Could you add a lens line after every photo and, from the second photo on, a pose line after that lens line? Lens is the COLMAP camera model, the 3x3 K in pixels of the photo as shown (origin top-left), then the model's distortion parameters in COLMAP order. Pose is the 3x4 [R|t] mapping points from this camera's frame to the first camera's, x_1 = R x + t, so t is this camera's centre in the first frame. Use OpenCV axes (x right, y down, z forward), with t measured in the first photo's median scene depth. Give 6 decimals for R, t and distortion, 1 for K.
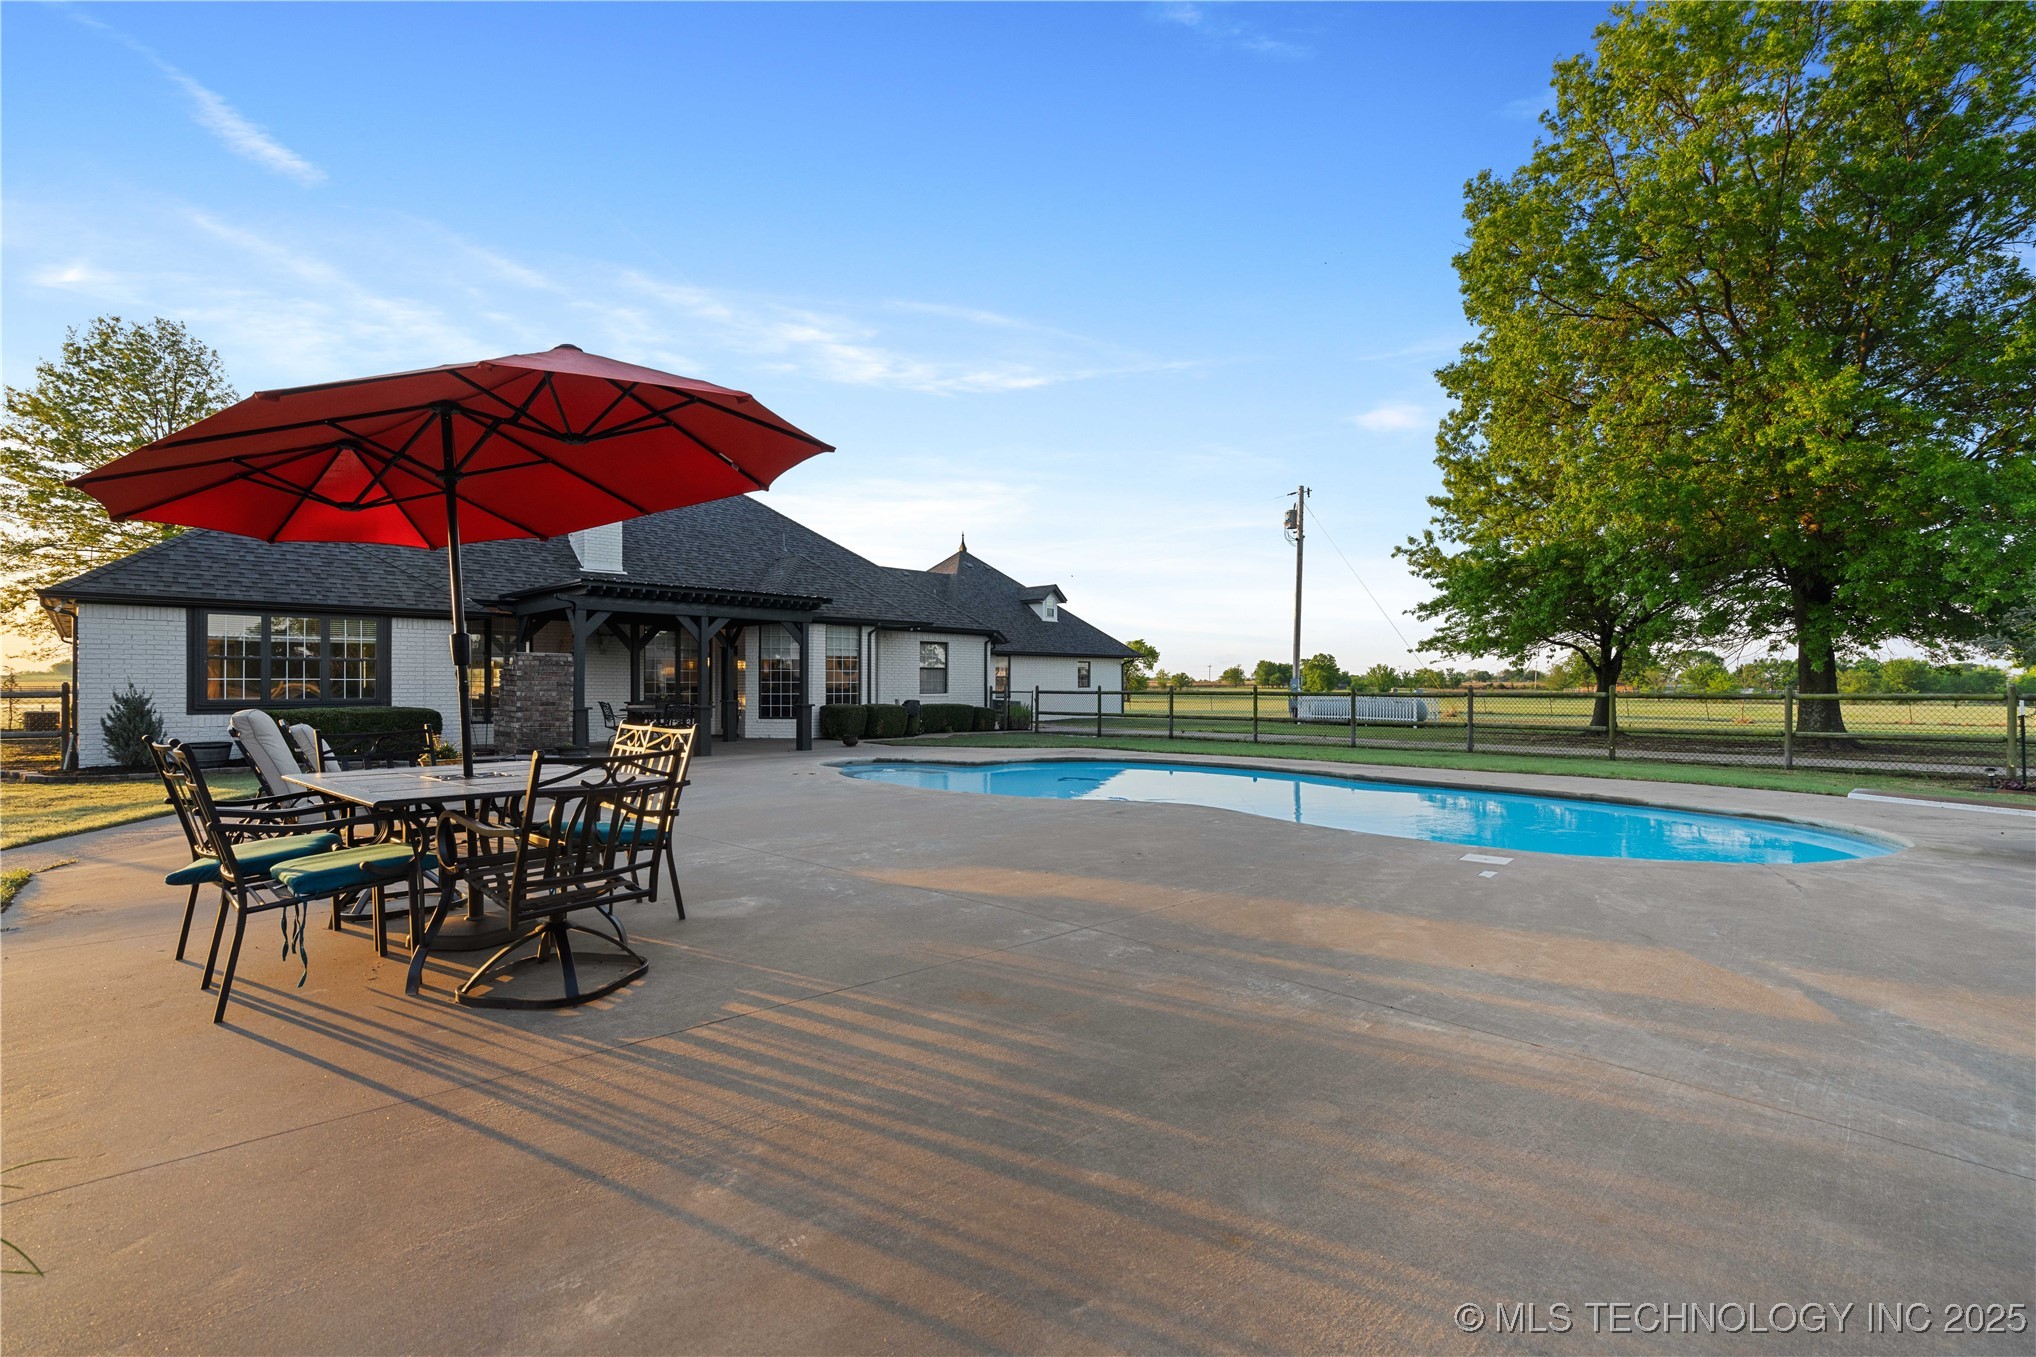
lens RADIAL K [[925.5, 0, 1018.0], [0, 925.5, 678.5], [0, 0, 1]] dist [-0.000182, -0.000014]
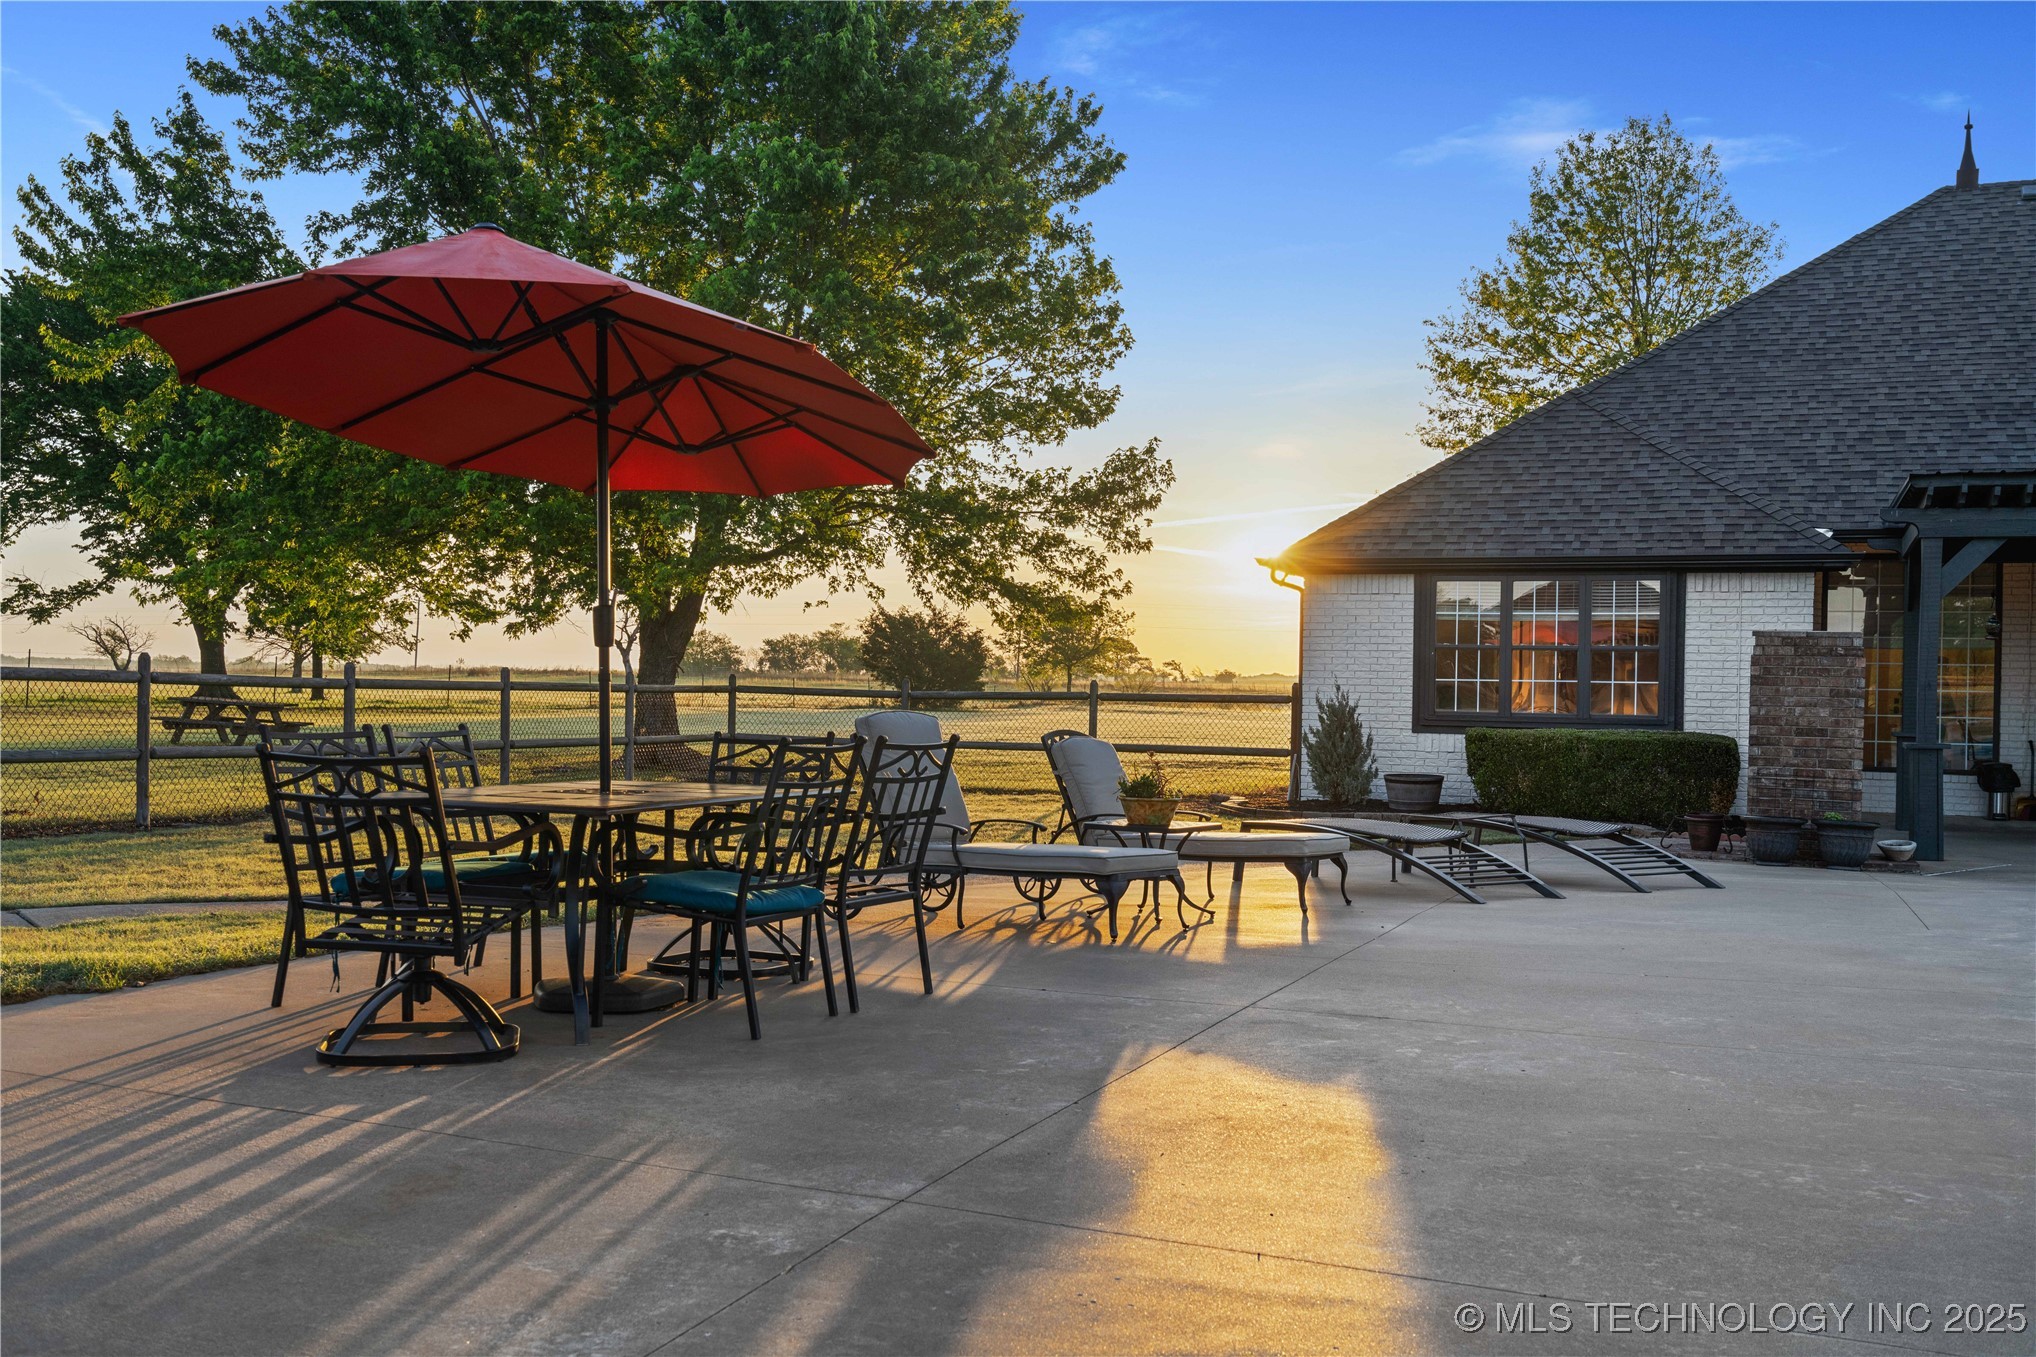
lens RADIAL K [[1927.6, 0, 1018.0], [0, 1927.6, 678.5], [0, 0, 1]] dist [0.006152, -0.011323]
pose [[0.384221, 0.002673, -0.923237, 1.011317], [-0.008248, 0.999966, -0.000538, 0.009127], [0.923204, 0.007821, 0.384230, 0.702246]]
